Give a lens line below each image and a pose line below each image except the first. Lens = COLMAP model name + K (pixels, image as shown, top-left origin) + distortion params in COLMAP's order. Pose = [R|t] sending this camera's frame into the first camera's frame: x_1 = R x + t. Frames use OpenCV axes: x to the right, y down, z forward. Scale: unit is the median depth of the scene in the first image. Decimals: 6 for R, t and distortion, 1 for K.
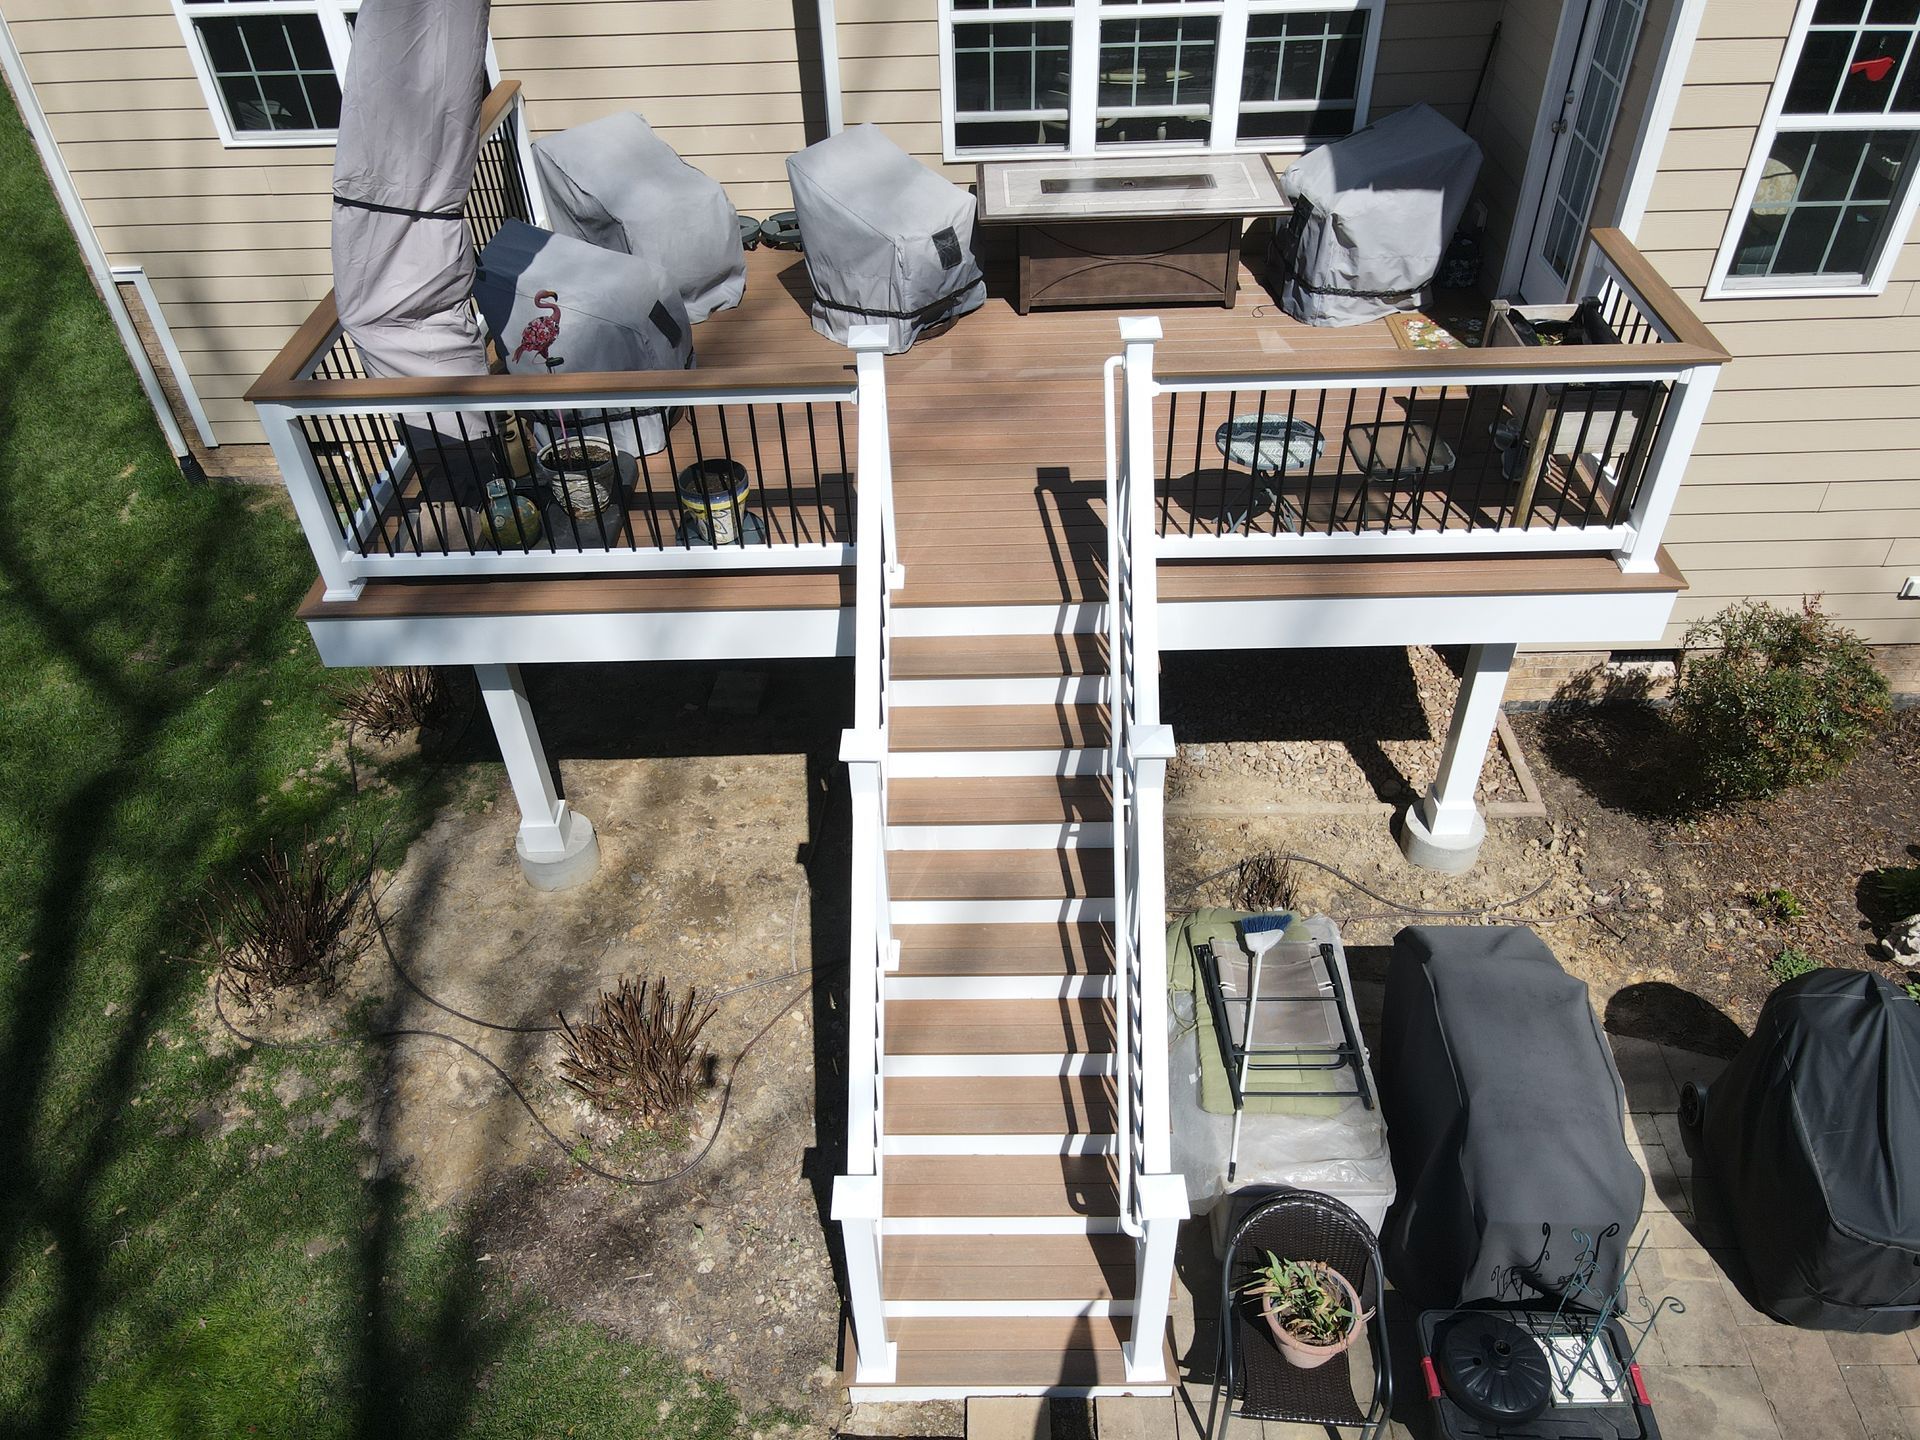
lens RADIAL K [[1457.7, 0, 969.9], [0, 1457.7, 726.7], [0, 0, 1]] dist [0.008110, 0.004710]
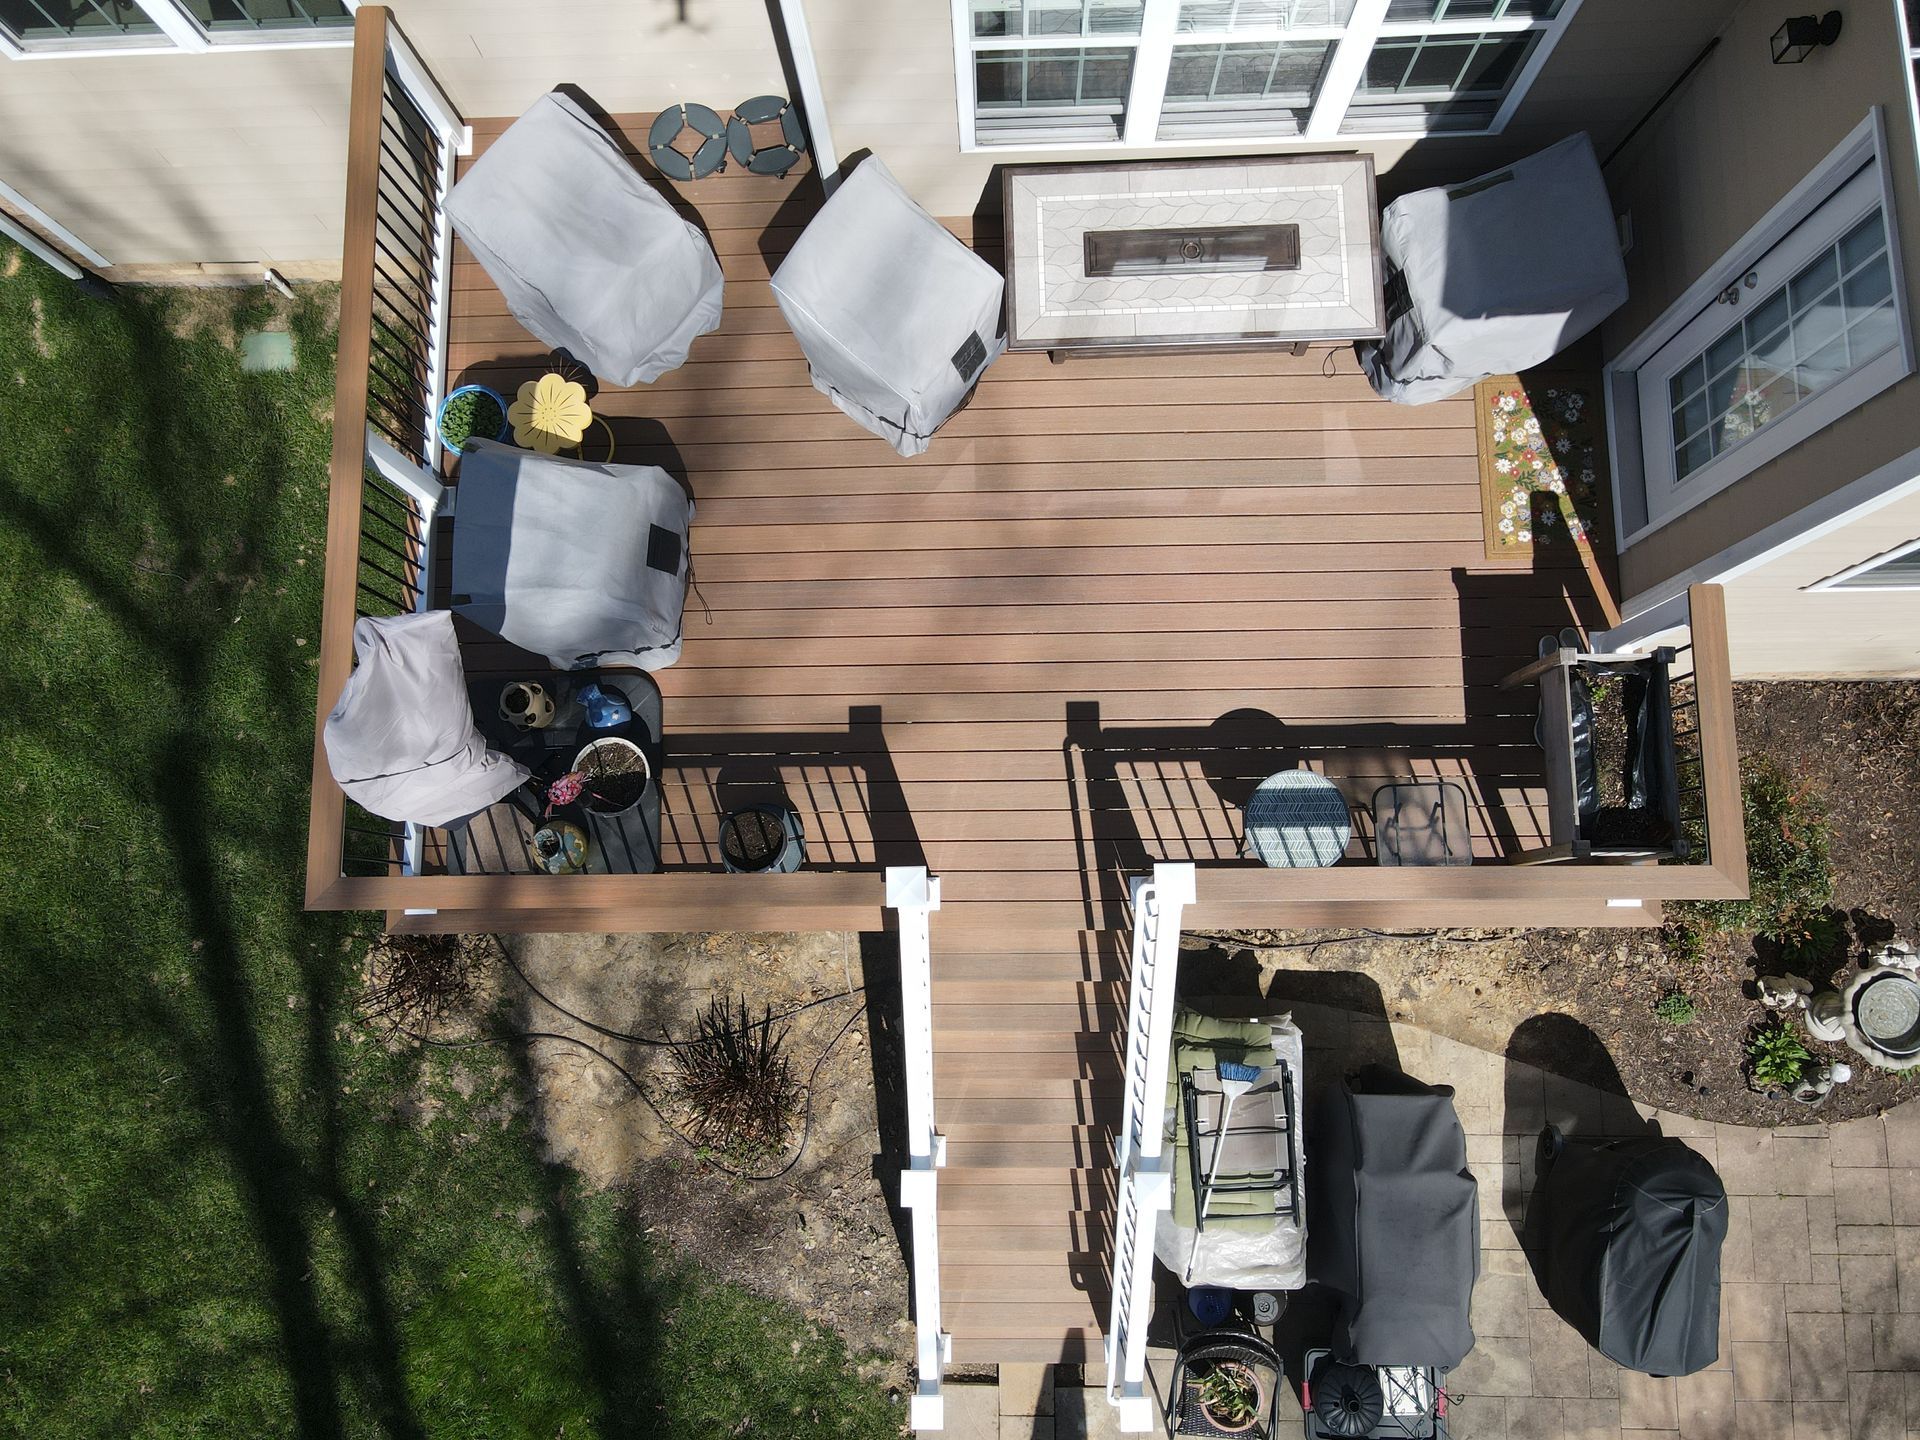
lens RADIAL K [[1457.7, 0, 969.9], [0, 1457.7, 726.7], [0, 0, 1]] dist [0.008110, 0.004710]
pose [[0.999942, -0.010311, -0.002968, -0.017339], [0.009639, 0.741801, 0.670551, -0.880174], [-0.004713, -0.670541, 0.741858, 0.275903]]
